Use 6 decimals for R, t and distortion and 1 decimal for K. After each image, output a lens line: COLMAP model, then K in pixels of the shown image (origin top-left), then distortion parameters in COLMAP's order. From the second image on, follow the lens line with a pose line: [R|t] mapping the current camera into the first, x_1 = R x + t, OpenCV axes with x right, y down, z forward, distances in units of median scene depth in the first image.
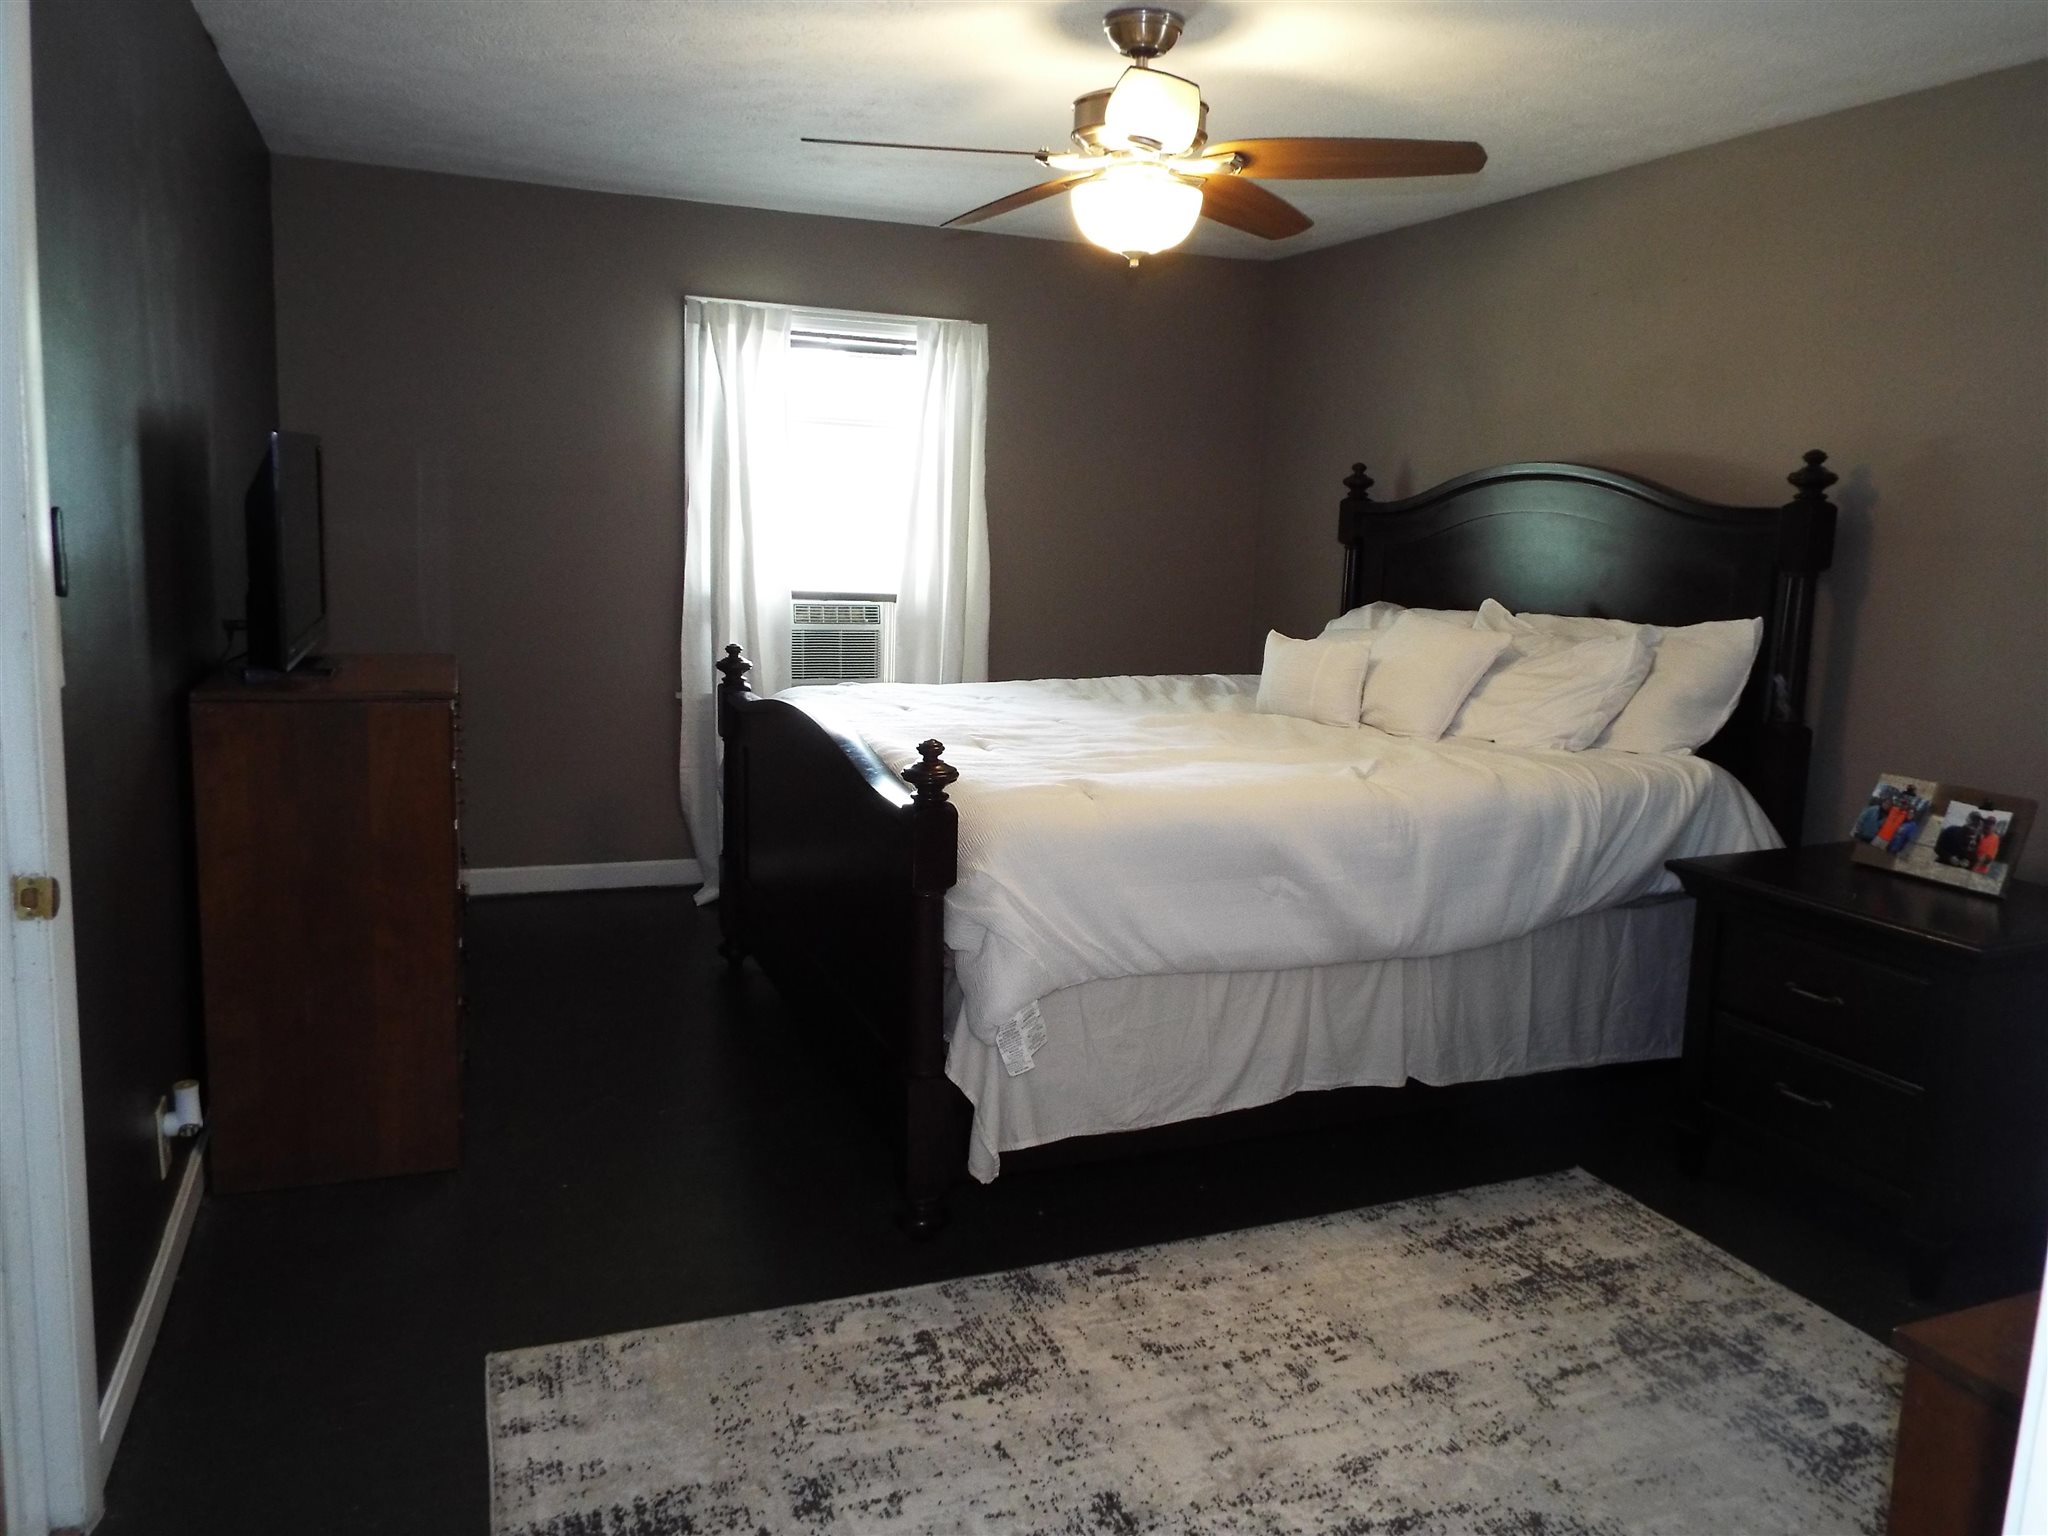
lens RADIAL K [[1482.5, 0, 1078.9], [0, 1482.5, 770.5], [0, 0, 1]] dist [-0.005383, -0.000483]
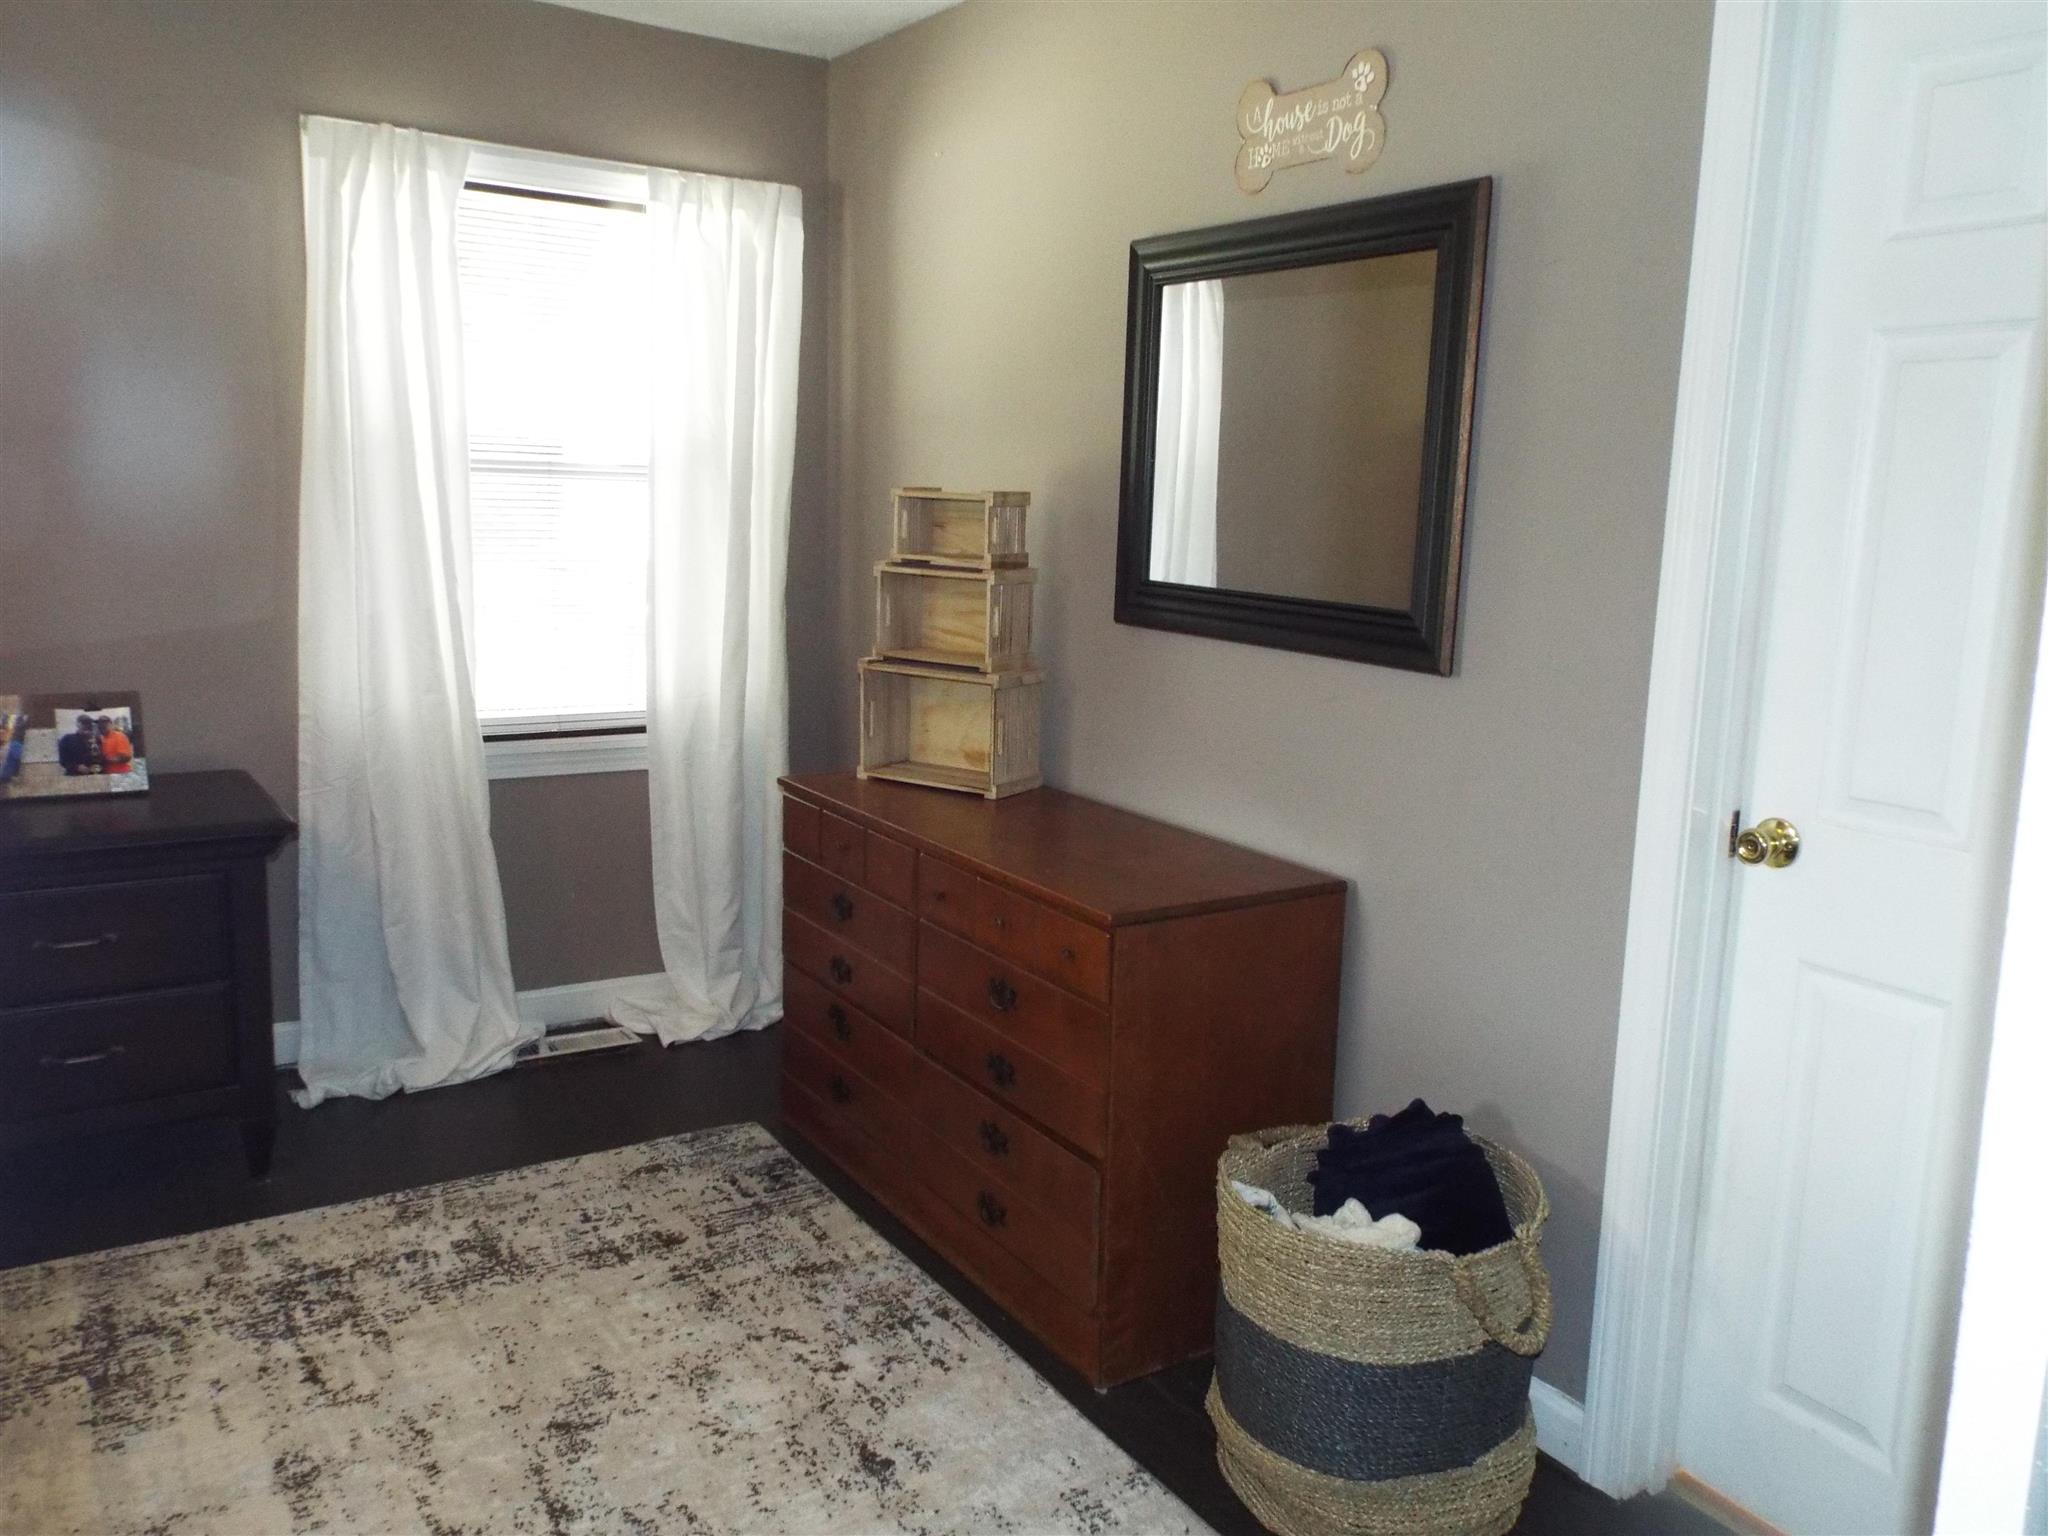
lens RADIAL K [[1571.6, 0, 1026.2], [0, 1571.6, 766.2], [0, 0, 1]] dist [0.008426, 0.011129]
pose [[-0.166155, -0.206615, 0.964211, -0.522237], [0.121050, 0.966134, 0.227886, -0.105461], [-0.978642, 0.154582, -0.135518, 0.571145]]
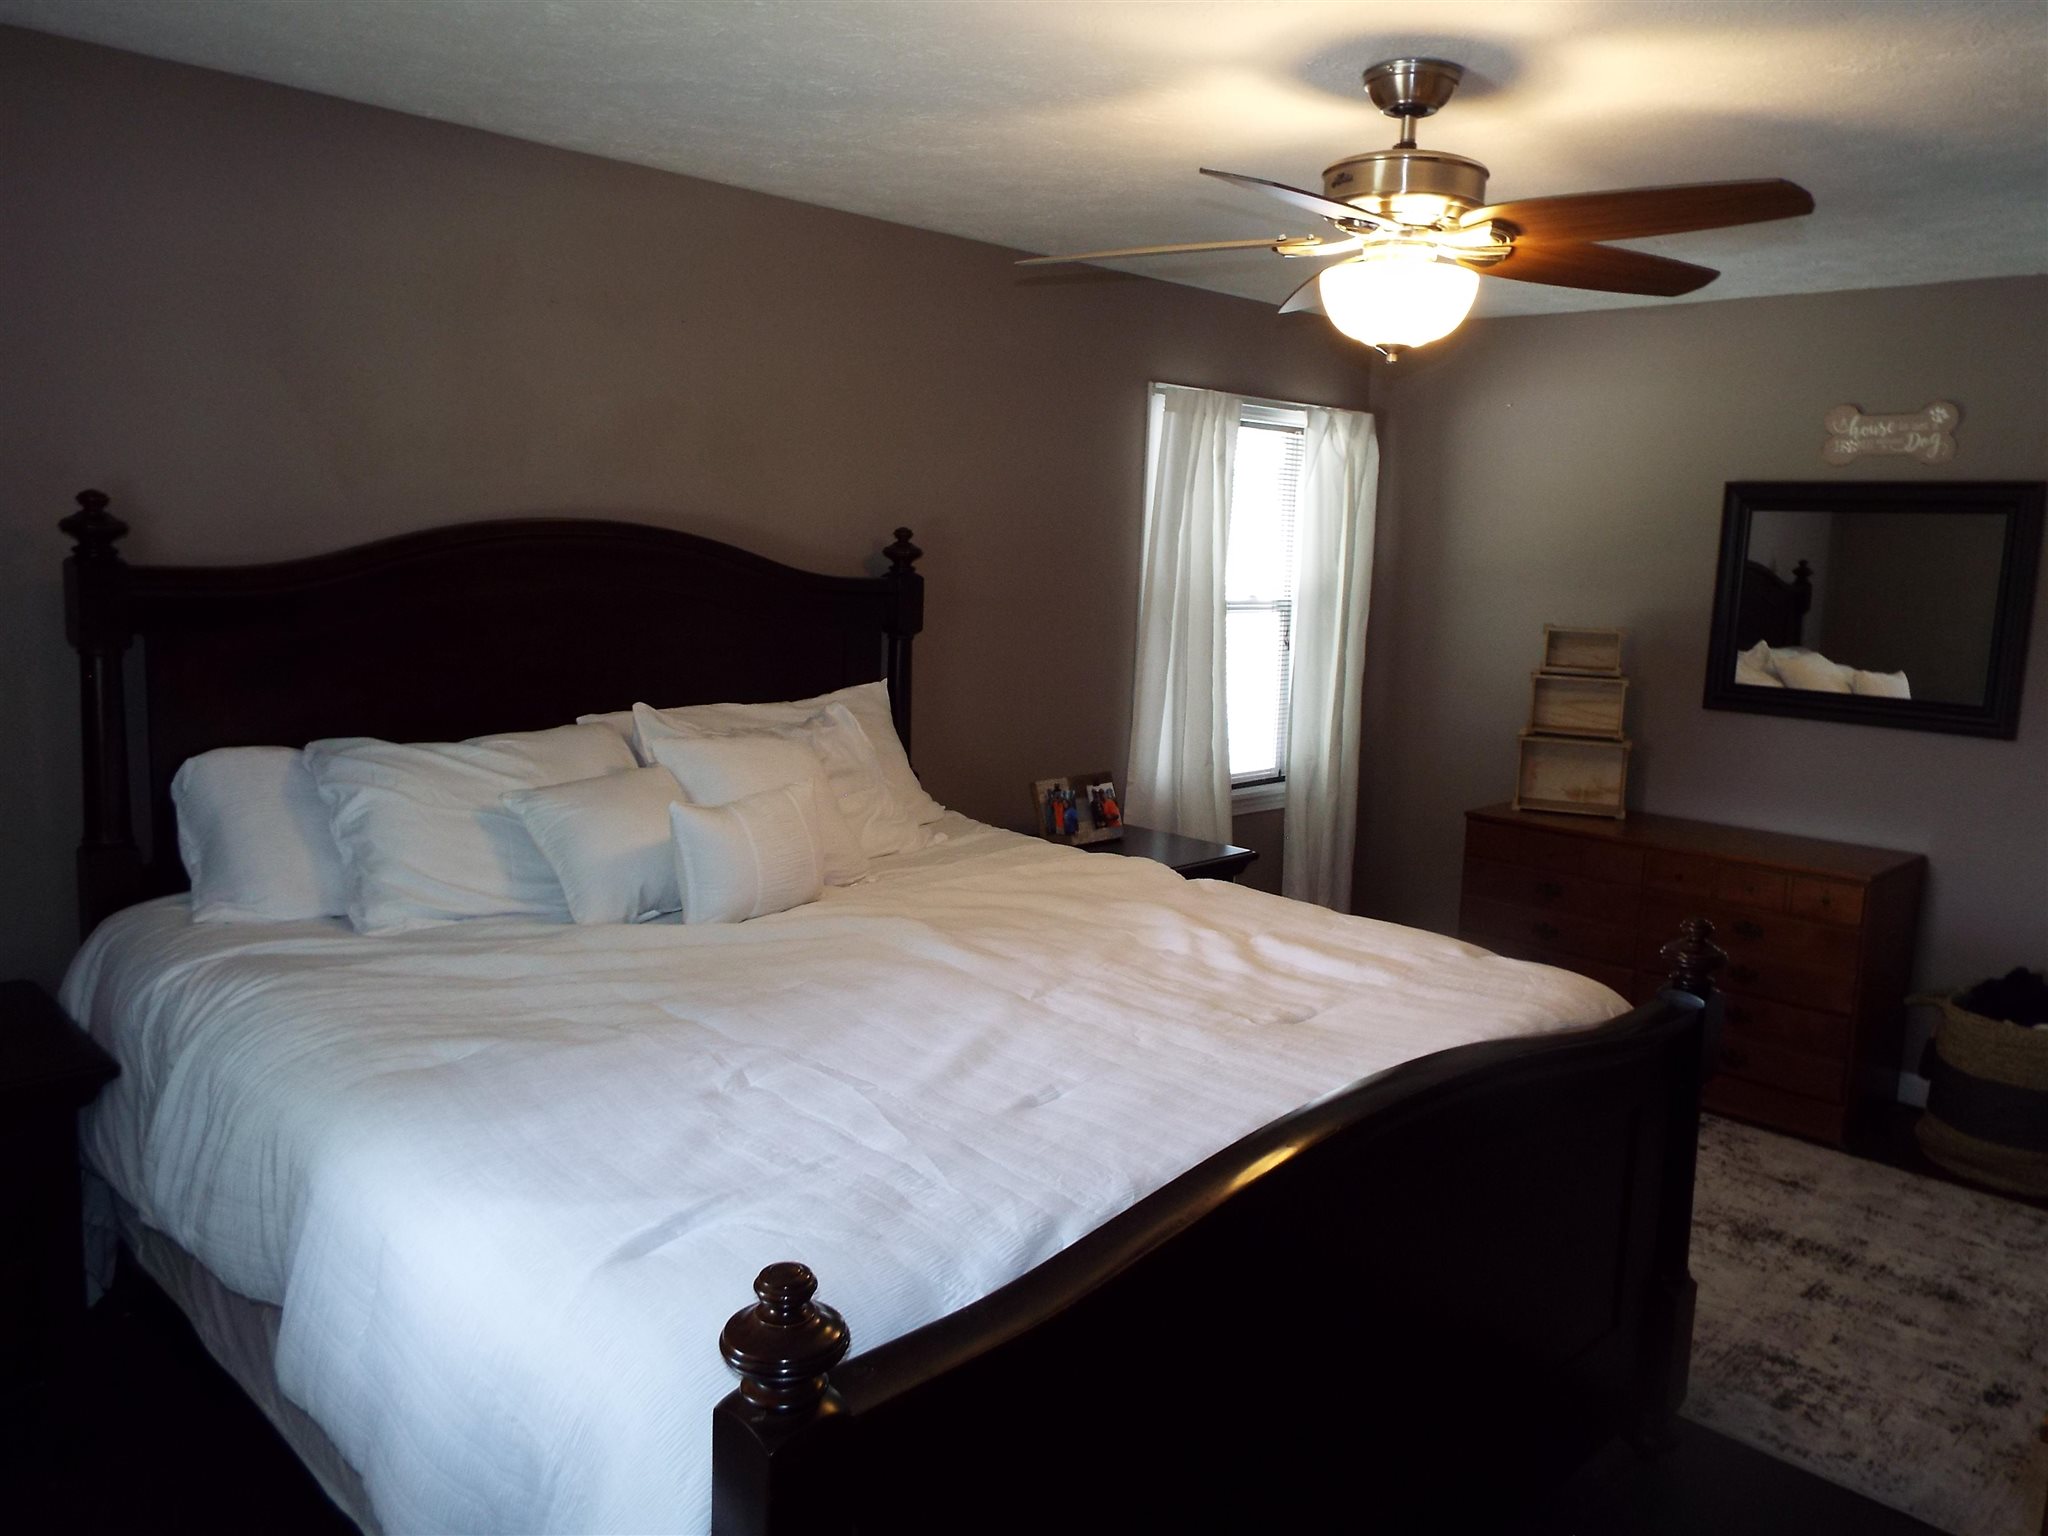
lens RADIAL K [[1485.0, 0, 1033.8], [0, 1485.0, 764.2], [0, 0, 1]] dist [-0.001461, -0.004027]
pose [[-0.351414, -0.178594, 0.919028, -0.754688], [0.113501, 0.966269, 0.231174, -0.359378], [-0.929315, 0.185548, -0.319290, 1.598794]]
